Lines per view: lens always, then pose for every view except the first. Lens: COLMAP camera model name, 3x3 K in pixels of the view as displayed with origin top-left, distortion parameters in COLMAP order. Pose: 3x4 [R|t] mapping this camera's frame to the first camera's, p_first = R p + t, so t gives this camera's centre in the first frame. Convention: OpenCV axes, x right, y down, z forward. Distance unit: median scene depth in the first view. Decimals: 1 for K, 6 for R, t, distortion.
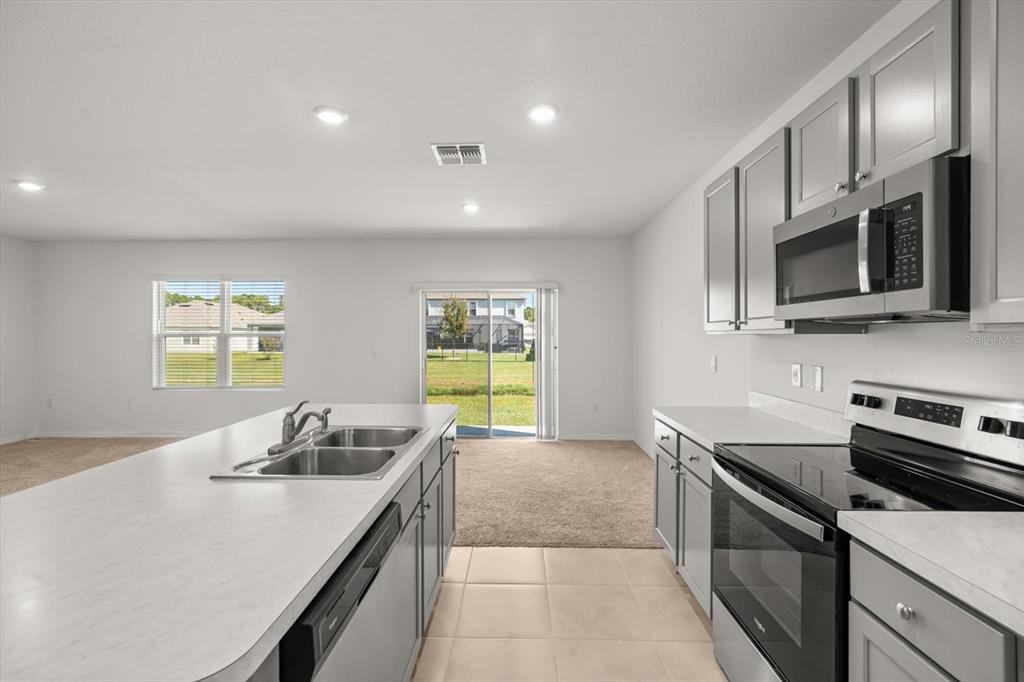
lens RADIAL K [[462.1, 0, 513.9], [0, 462.1, 336.5], [0, 0, 1]] dist [-0.000674, -0.000250]
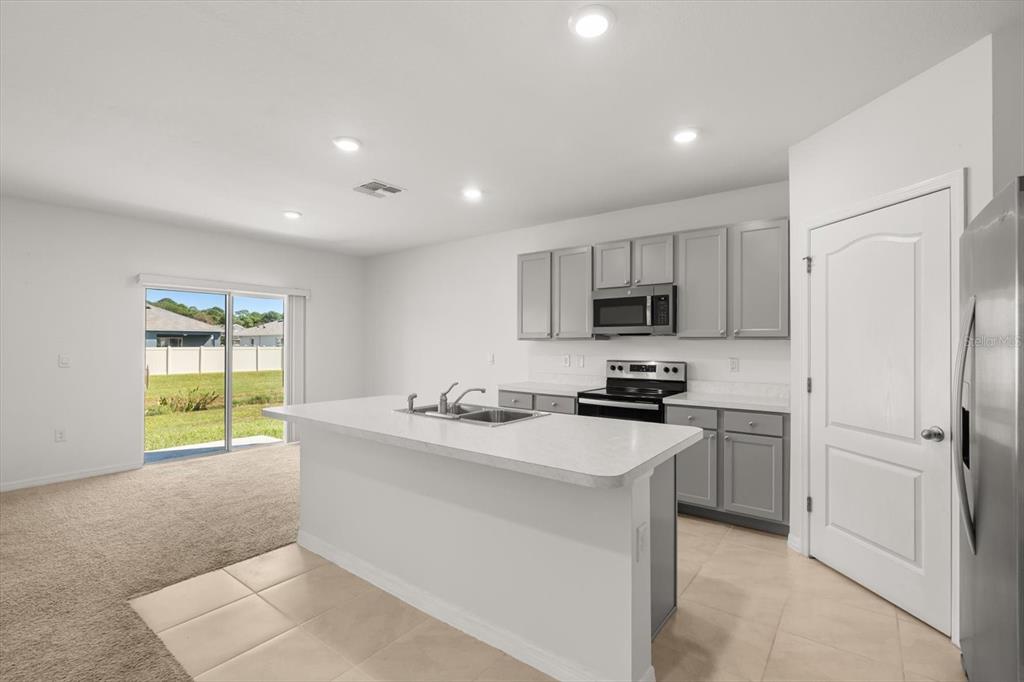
lens RADIAL K [[462.1, 0, 509.5], [0, 462.1, 340.8], [0, 0, 1]] dist [-0.000674, -0.000250]
pose [[0.619822, 0.005865, 0.784720, -1.591773], [-0.001274, 0.999978, -0.006467, 0.015421], [-0.784741, 0.003008, 0.619816, -0.067740]]
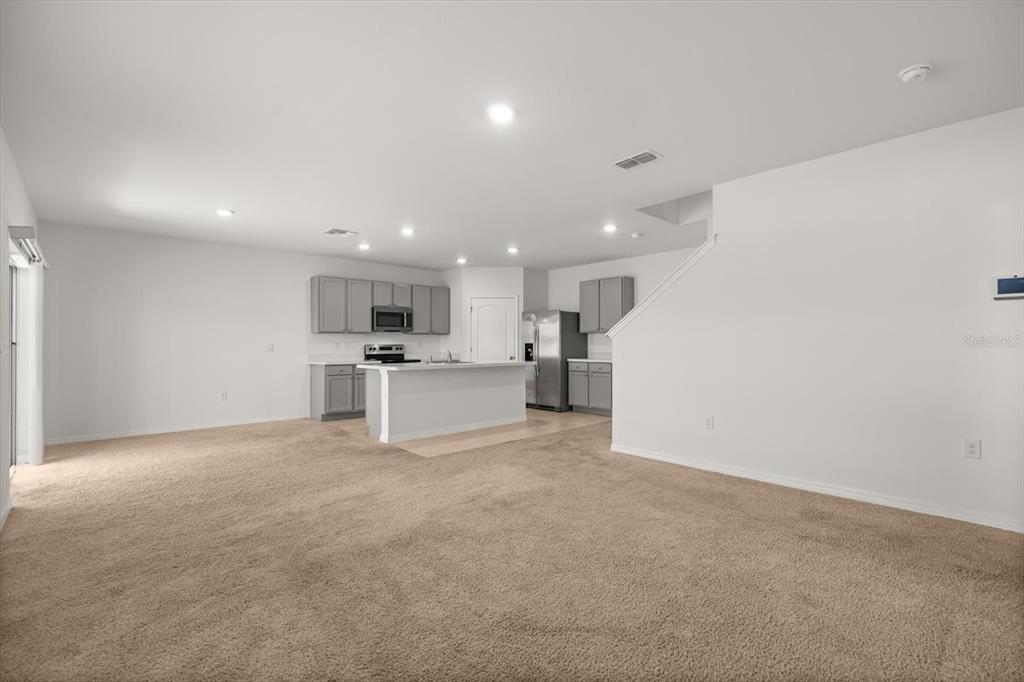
lens RADIAL K [[462.1, 0, 512.5], [0, 462.1, 342.2], [0, 0, 1]] dist [-0.000674, -0.000250]
pose [[-0.691355, 0.005893, 0.722491, -3.601442], [0.005104, 0.999982, -0.003273, 0.103029], [-0.722497, 0.001425, -0.691373, 3.304550]]
